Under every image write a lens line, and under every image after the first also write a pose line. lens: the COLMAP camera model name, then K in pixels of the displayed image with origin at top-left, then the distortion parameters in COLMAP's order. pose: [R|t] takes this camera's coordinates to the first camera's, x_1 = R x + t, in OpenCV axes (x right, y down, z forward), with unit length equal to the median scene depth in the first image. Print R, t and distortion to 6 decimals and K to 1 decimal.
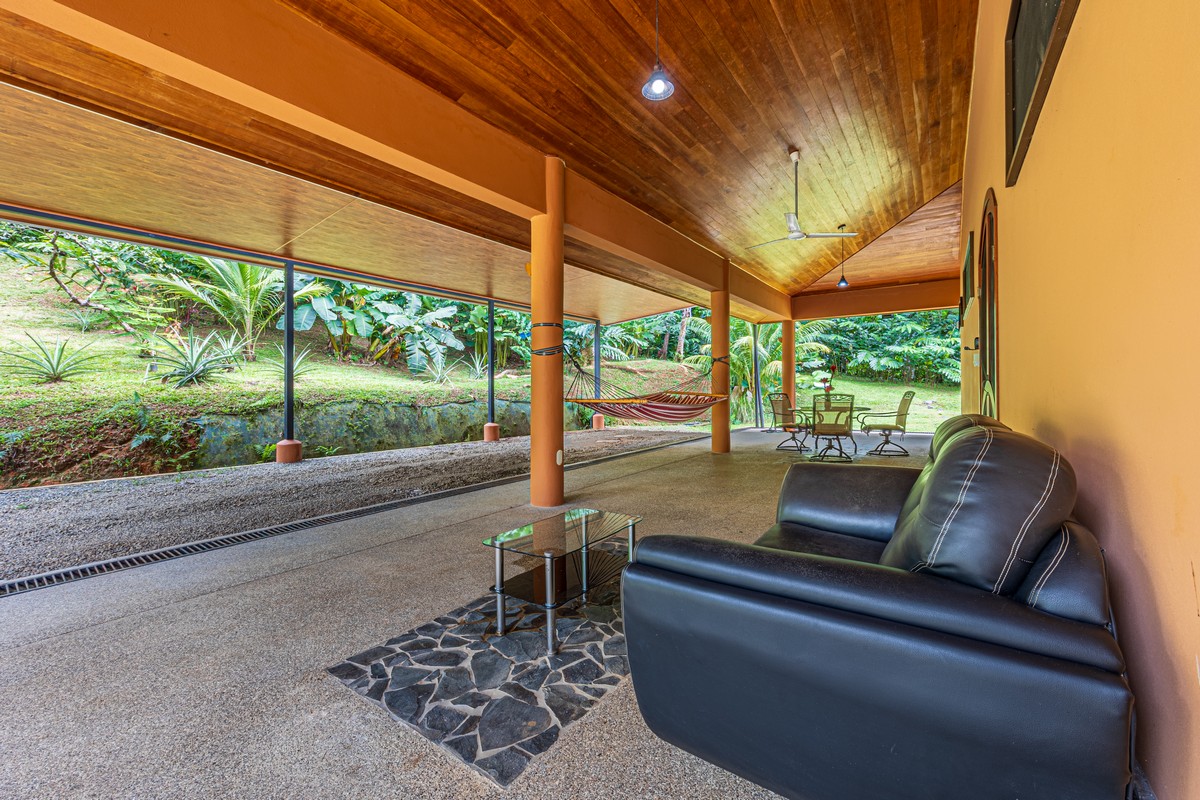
lens RADIAL K [[472.9, 0, 600.0], [0, 472.9, 400.0], [0, 0, 1]] dist [-0.003354, -0.000132]
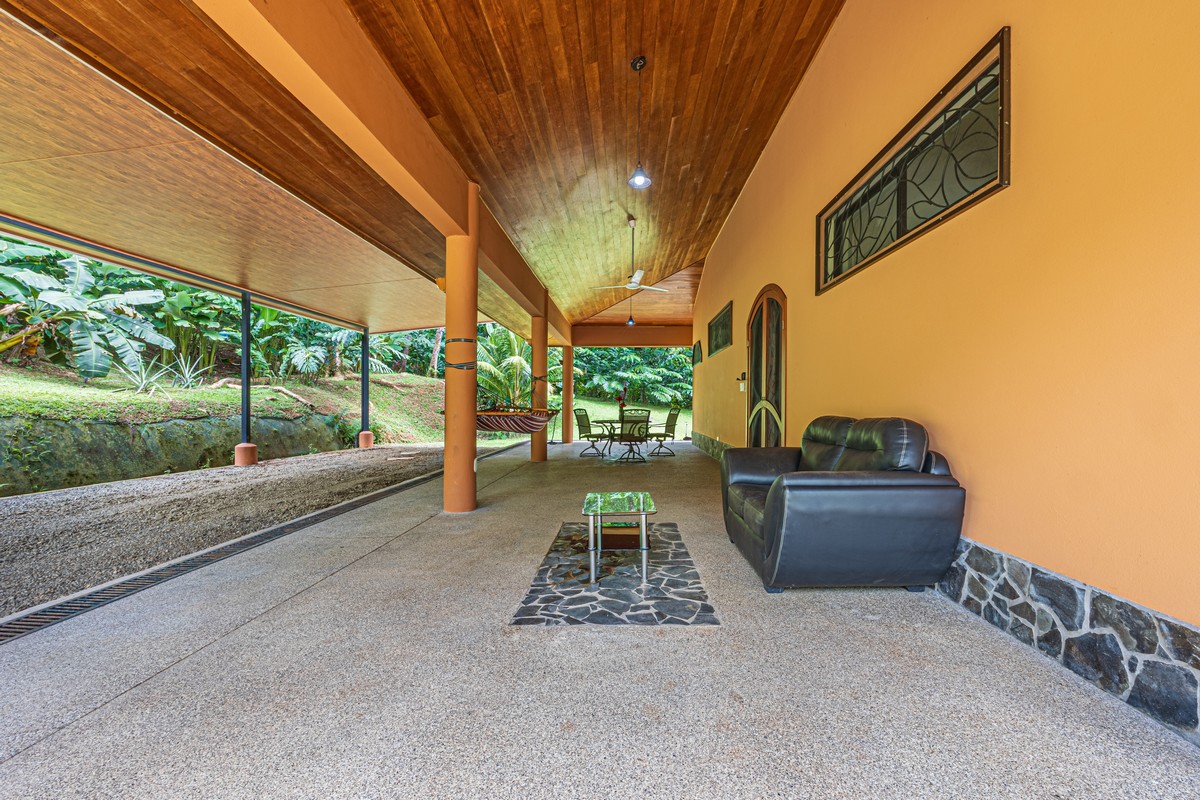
lens RADIAL K [[482.1, 0, 602.0], [0, 482.1, 426.5], [0, 0, 1]] dist [-0.003127, -0.000507]
pose [[0.837113, -0.011830, 0.546902, -0.242408], [0.001843, 0.999821, 0.018805, 0.007465], [-0.547027, -0.014734, 0.836986, -0.038965]]
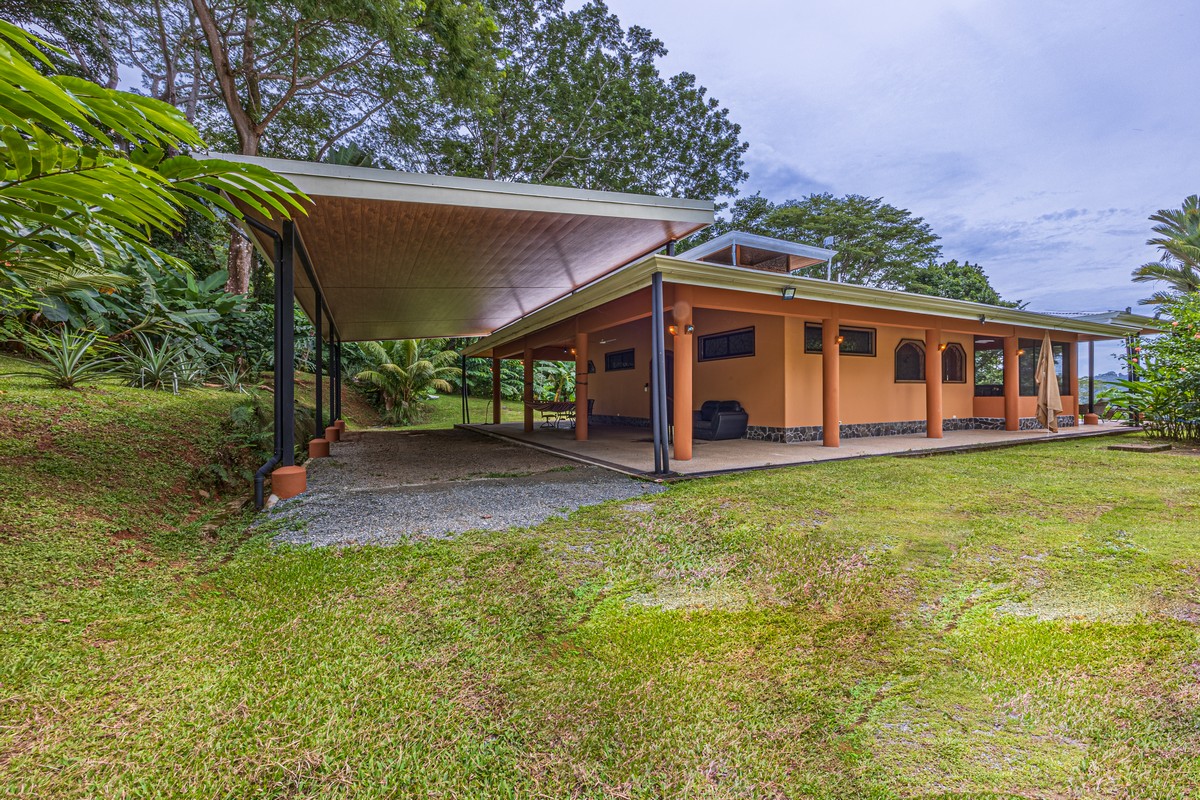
lens RADIAL K [[481.6, 0, 600.0], [0, 481.6, 400.0], [0, 0, 1]] dist [-0.001869, -0.000065]
pose [[0.466988, 0.009615, 0.884211, -1.369616], [0.008984, 0.999838, -0.015617, 0.024996], [-0.884218, 0.015237, 0.466826, -0.197585]]
